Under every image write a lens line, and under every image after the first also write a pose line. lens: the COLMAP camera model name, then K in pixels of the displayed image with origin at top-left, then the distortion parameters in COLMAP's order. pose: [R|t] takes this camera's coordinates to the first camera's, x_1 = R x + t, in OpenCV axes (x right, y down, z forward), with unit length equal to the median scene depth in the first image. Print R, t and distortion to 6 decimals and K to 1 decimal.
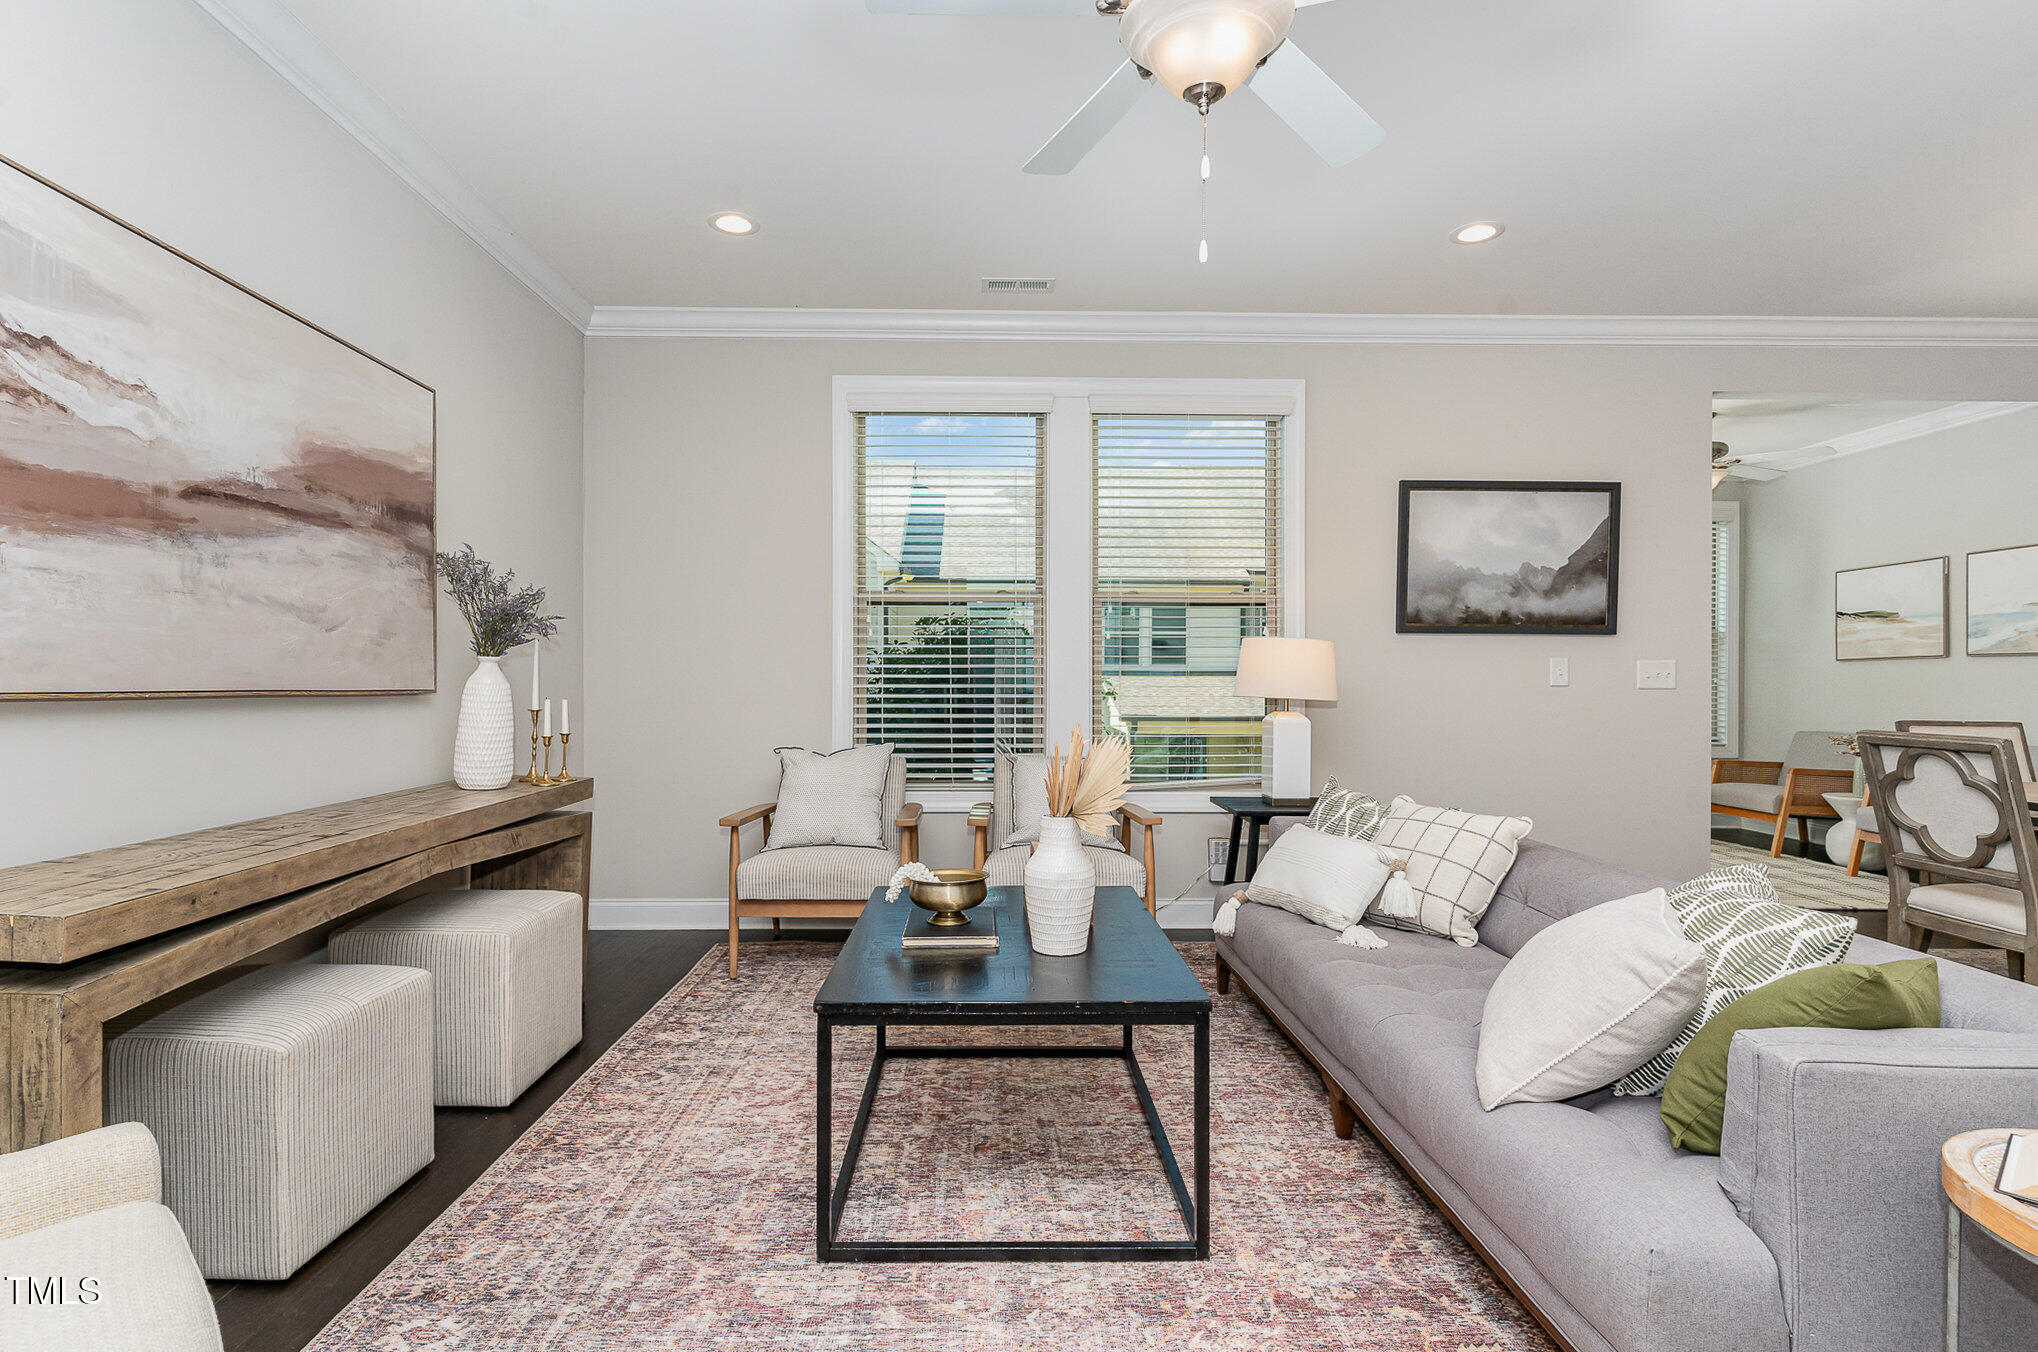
lens RADIAL K [[989.5, 0, 988.8], [0, 989.5, 680.9], [0, 0, 1]] dist [0.004703, -0.003294]
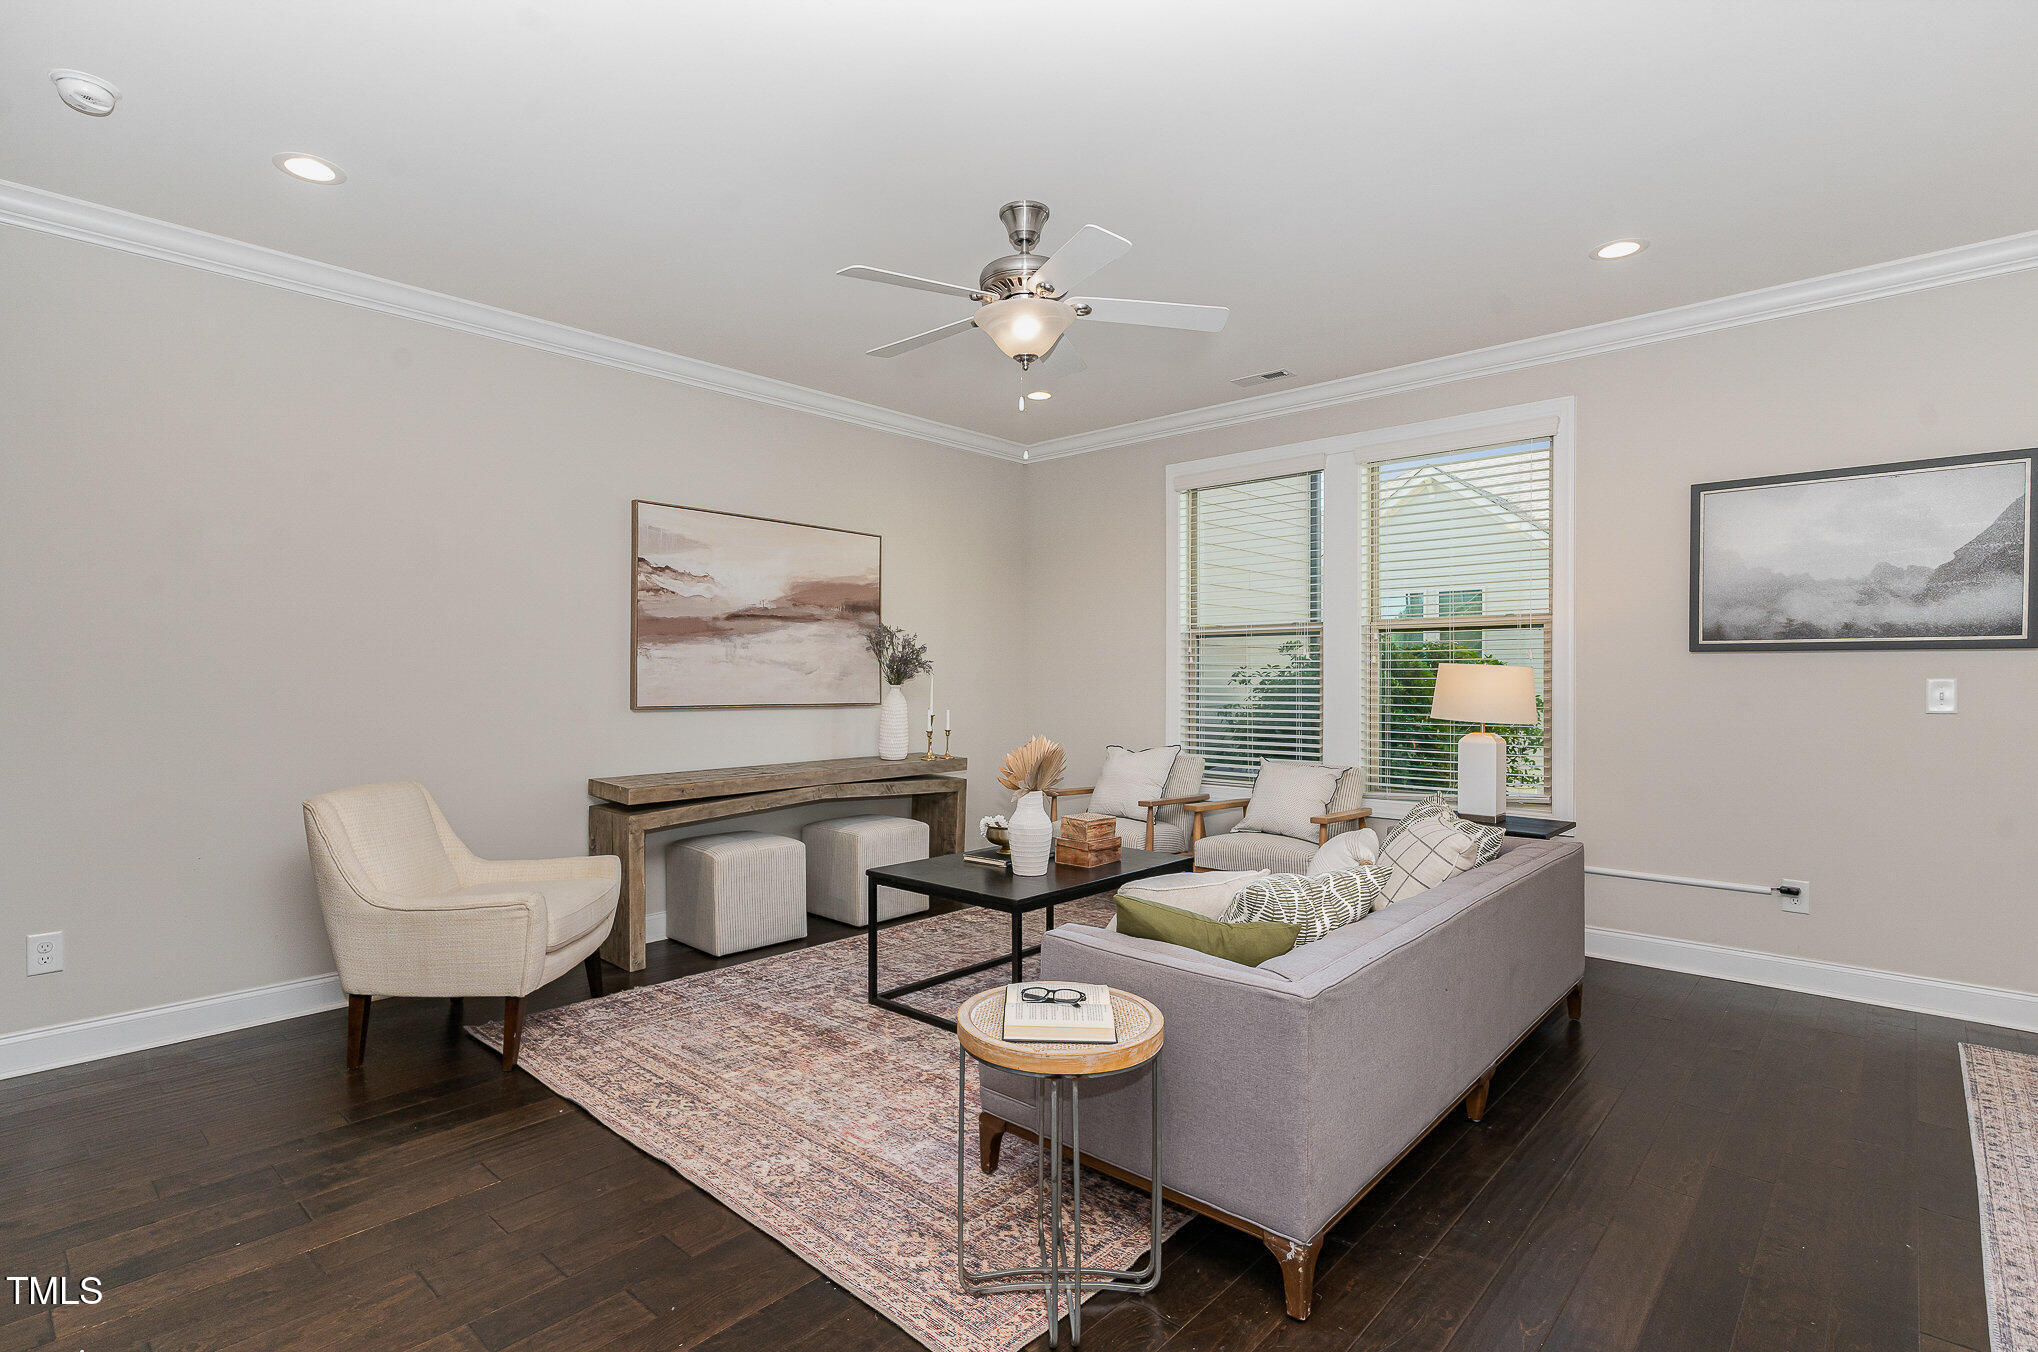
lens RADIAL K [[989.5, 0, 1003.2], [0, 989.5, 678.2], [0, 0, 1]] dist [0.004703, -0.003294]
pose [[0.727889, -0.002366, -0.685691, 0.721805], [0.000647, 0.999996, -0.002765, -0.026908], [0.685694, 0.001569, 0.727888, -0.129847]]
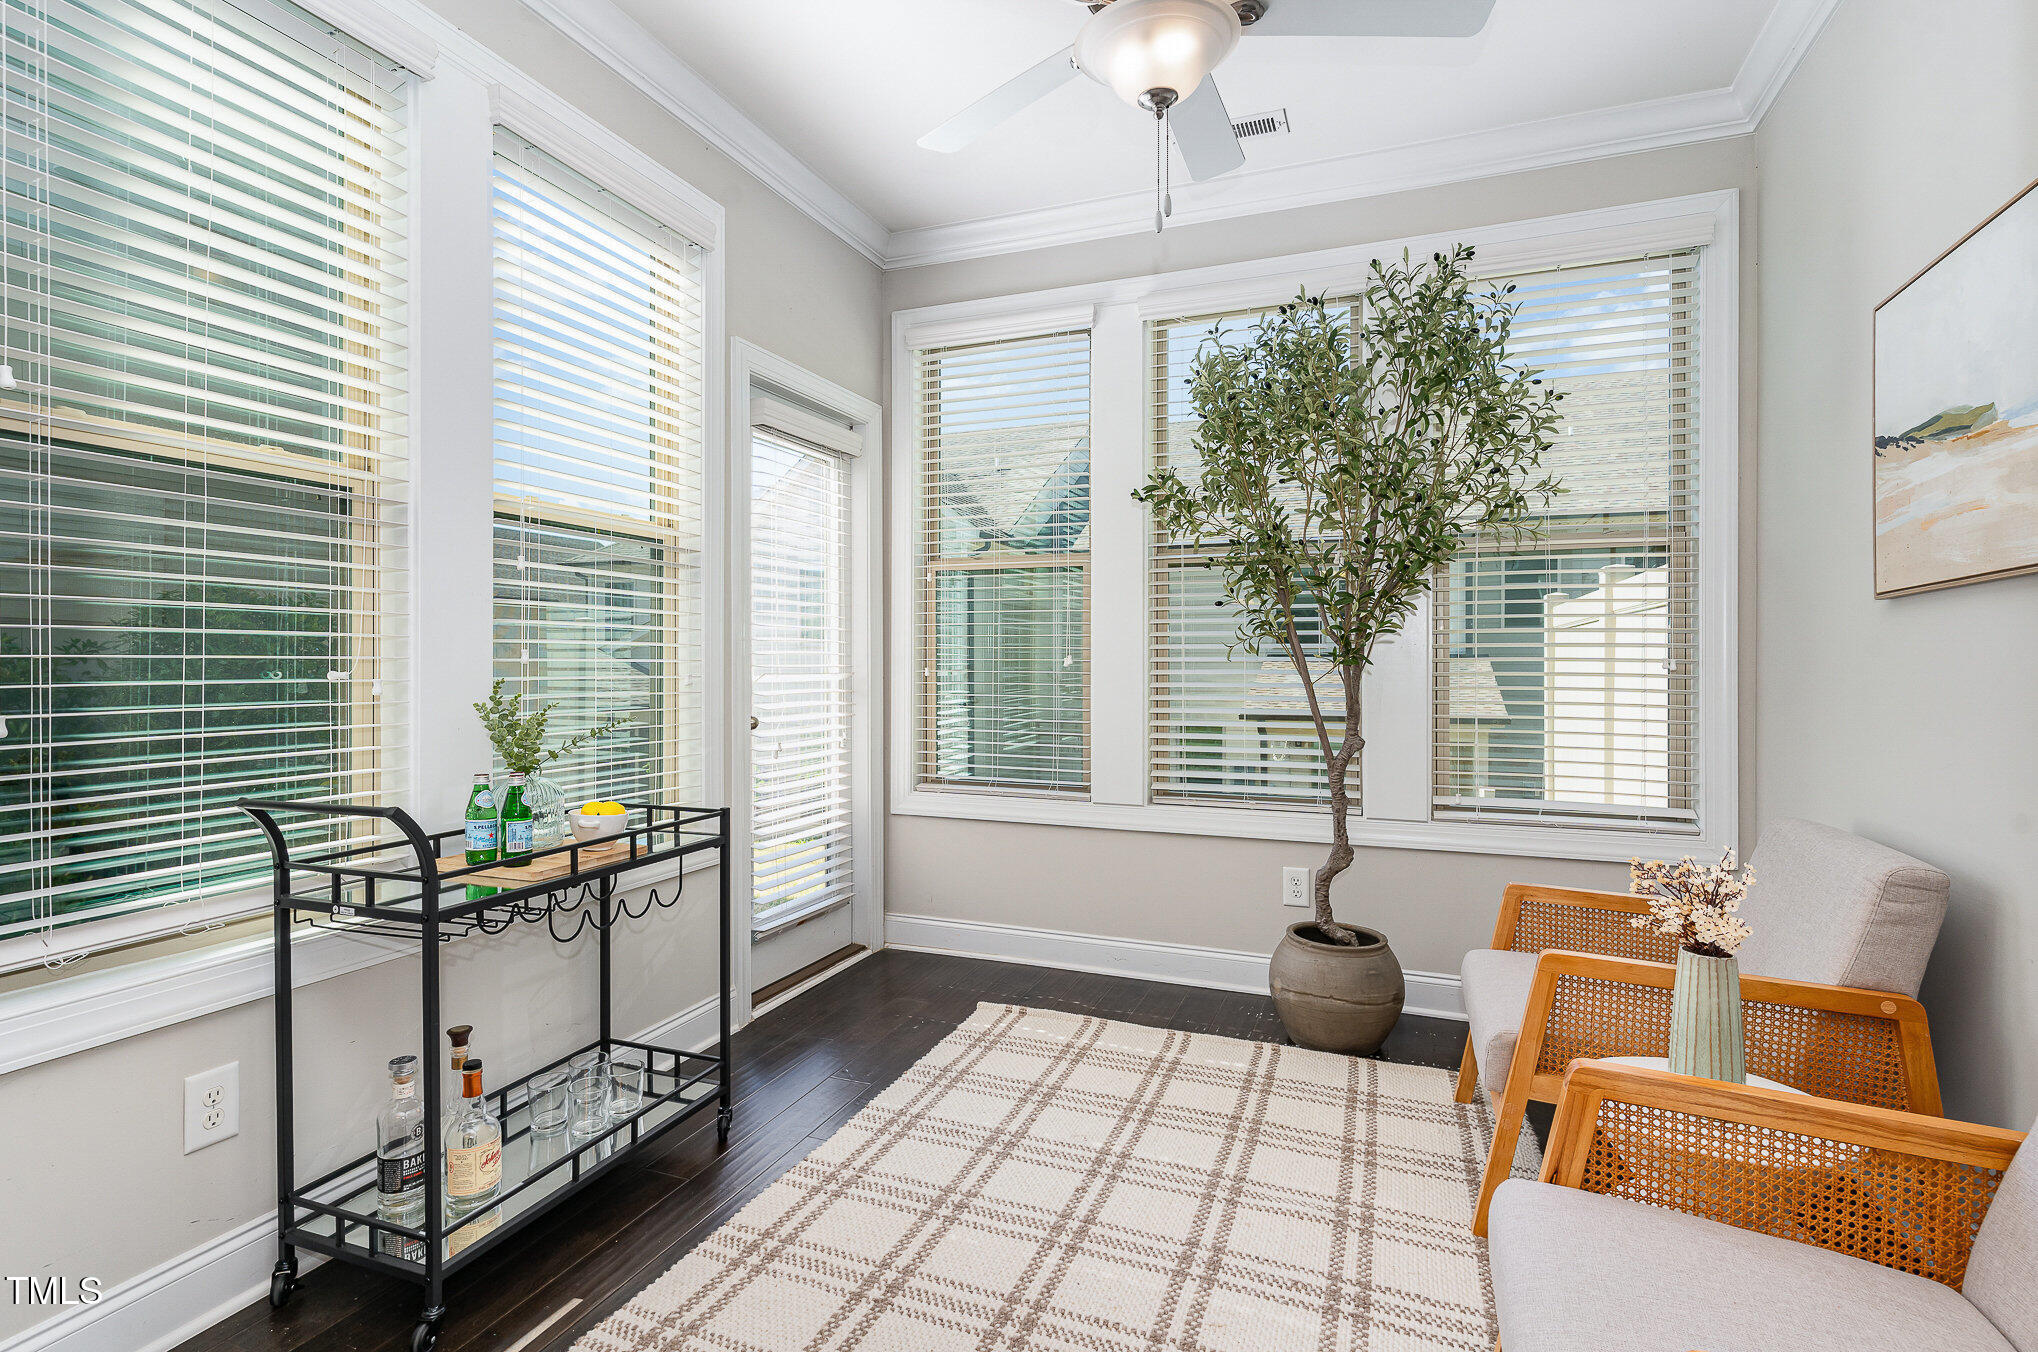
lens RADIAL K [[989.5, 0, 1016.4], [0, 989.5, 661.9], [0, 0, 1]] dist [0.004703, -0.003294]
pose [[0.928884, -0.004704, -0.370341, 1.353482], [0.005123, 0.999987, 0.000148, -0.002416], [0.370335, -0.002035, 0.928896, 1.153261]]
